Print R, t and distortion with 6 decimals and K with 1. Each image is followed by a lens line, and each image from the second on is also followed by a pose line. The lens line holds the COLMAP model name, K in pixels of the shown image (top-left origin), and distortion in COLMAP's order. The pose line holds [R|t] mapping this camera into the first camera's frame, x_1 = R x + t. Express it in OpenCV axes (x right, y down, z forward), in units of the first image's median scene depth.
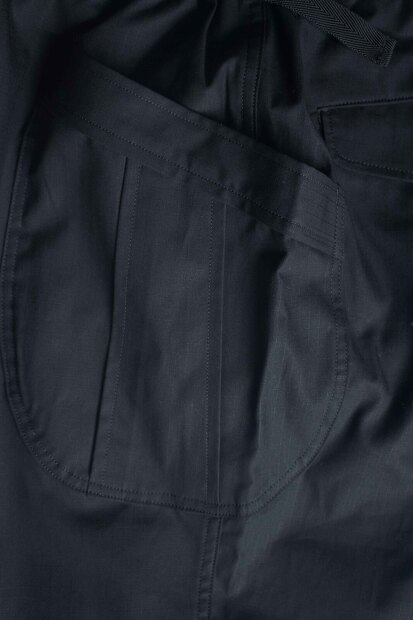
lens RADIAL K [[921.1, 0, 206.5], [0, 921.1, 310.0], [0, 0, 1]] dist [-0.024679, -0.034046]
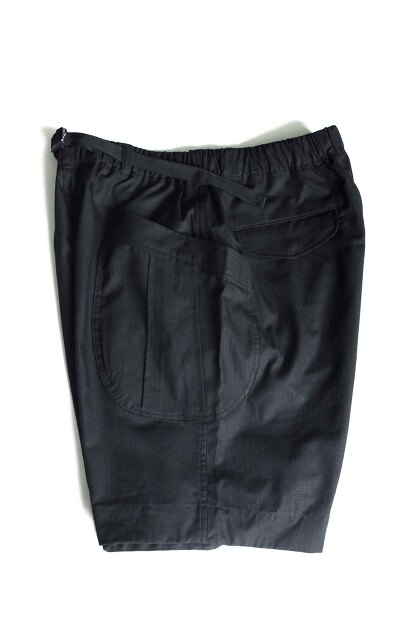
lens RADIAL K [[921.1, 0, 206.5], [0, 921.1, 310.0], [0, 0, 1]] dist [-0.024679, -0.034046]
pose [[0.995600, -0.088248, 0.031510, -0.029452], [0.093575, 0.954020, -0.284764, 0.581424], [-0.004932, 0.286459, 0.958080, -1.041895]]
